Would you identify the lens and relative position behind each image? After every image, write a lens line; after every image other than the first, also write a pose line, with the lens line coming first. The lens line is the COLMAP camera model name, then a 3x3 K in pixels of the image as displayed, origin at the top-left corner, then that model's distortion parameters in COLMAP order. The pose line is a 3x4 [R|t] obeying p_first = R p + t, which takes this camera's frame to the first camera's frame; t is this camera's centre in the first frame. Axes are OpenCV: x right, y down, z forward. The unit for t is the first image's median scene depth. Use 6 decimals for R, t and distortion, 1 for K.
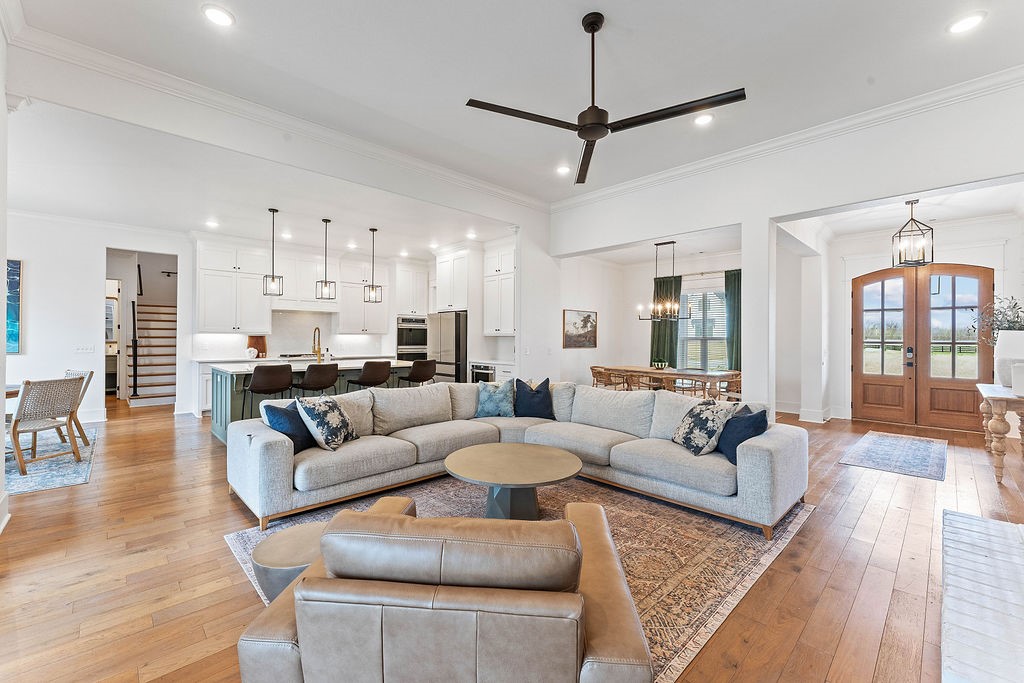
lens RADIAL K [[421.7, 0, 513.6], [0, 421.7, 339.5], [0, 0, 1]] dist [-0.000131, -0.000153]
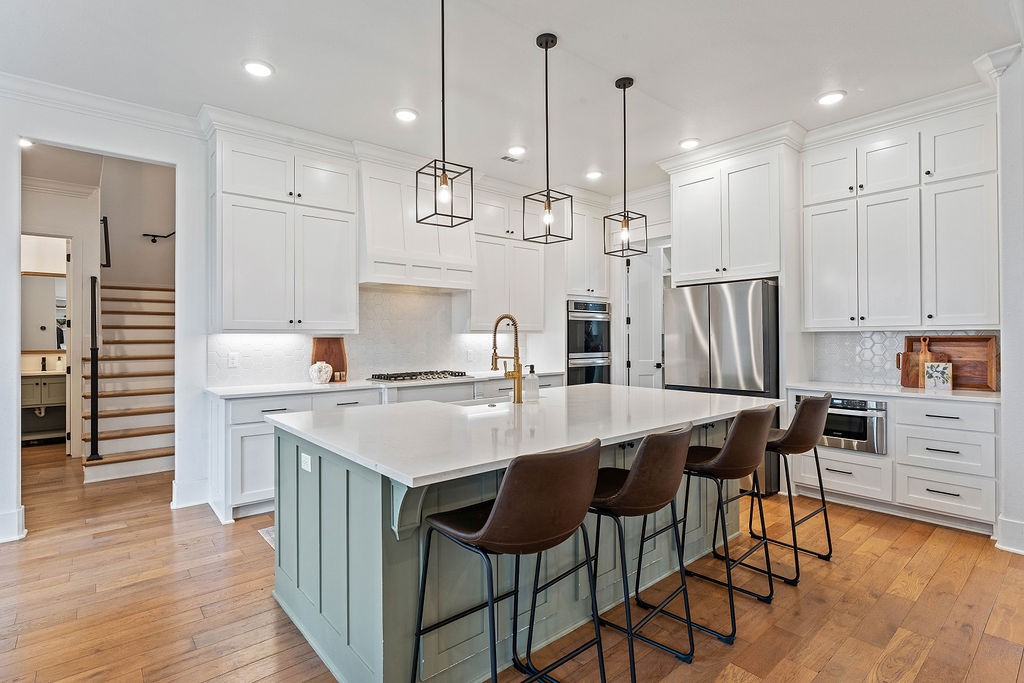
lens RADIAL K [[502.9, 0, 526.2], [0, 502.9, 336.1], [0, 0, 1]] dist [0.001420, 0.000756]
pose [[0.998876, -0.011550, -0.045975, -0.323697], [0.011377, 0.999927, -0.004027, -0.005069], [0.046018, 0.003499, 0.998934, 0.387705]]
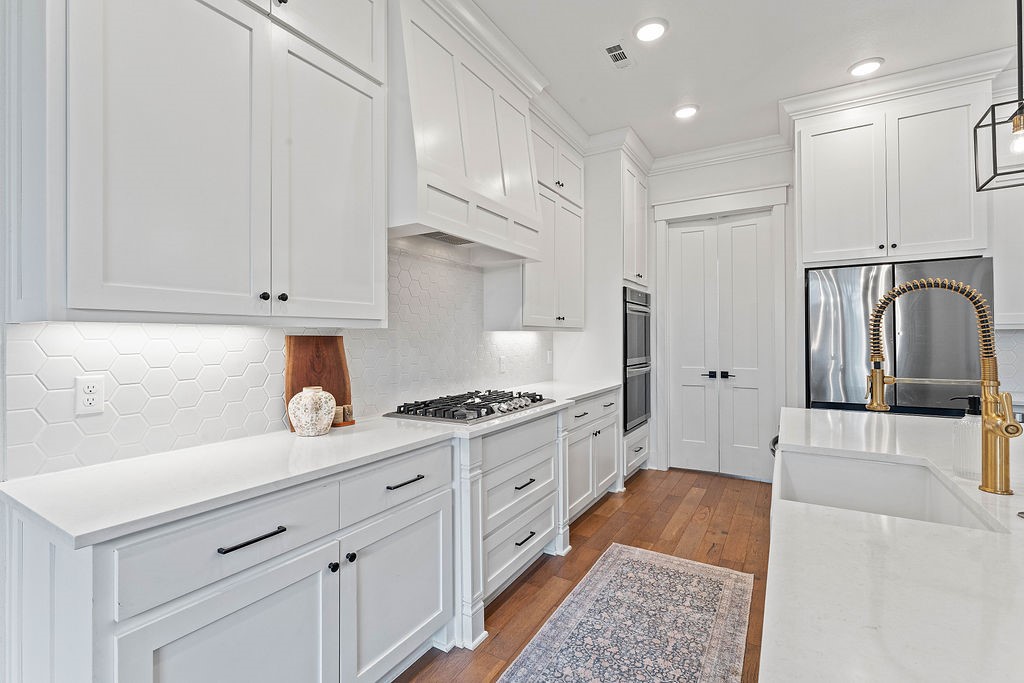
lens RADIAL K [[460.0, 0, 513.8], [0, 460.0, 334.1], [0, 0, 1]] dist [0.001836, 0.000190]
pose [[0.964889, -0.007346, 0.262557, -0.528706], [0.009151, 0.999942, -0.005651, -0.006694], [-0.262500, 0.007855, 0.964900, 0.664412]]
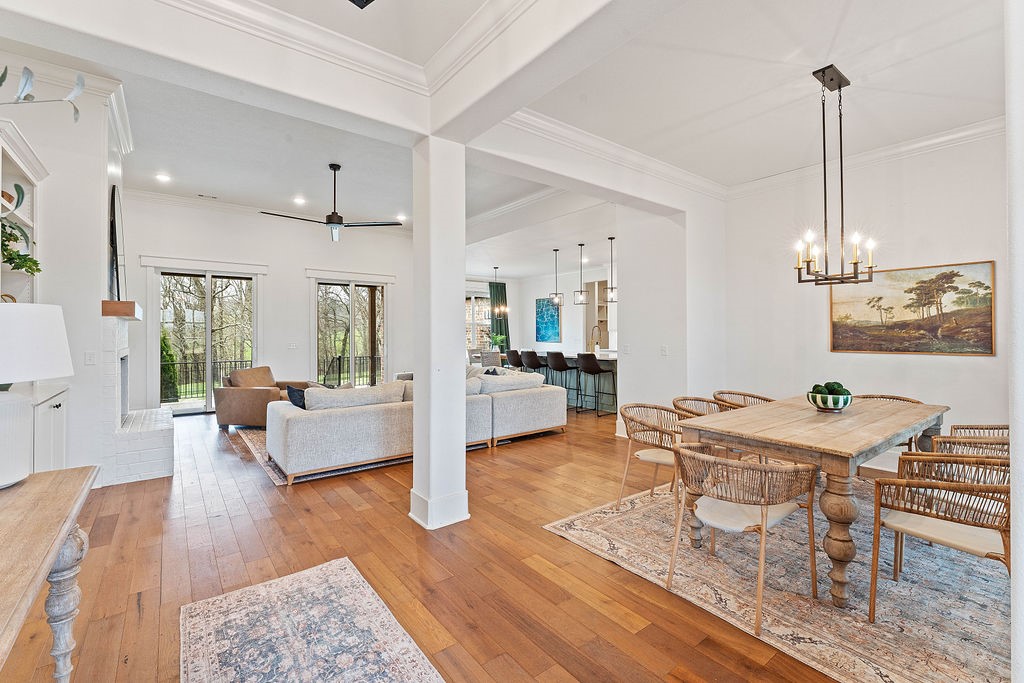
lens RADIAL K [[446.0, 0, 500.2], [0, 446.0, 329.7], [0, 0, 1]] dist [-0.001175, -0.000197]
pose [[-0.126222, -0.014350, -0.991898, 0.700785], [-0.002149, 0.999897, -0.014192, 0.002951], [0.992000, 0.000340, -0.126240, 0.671797]]
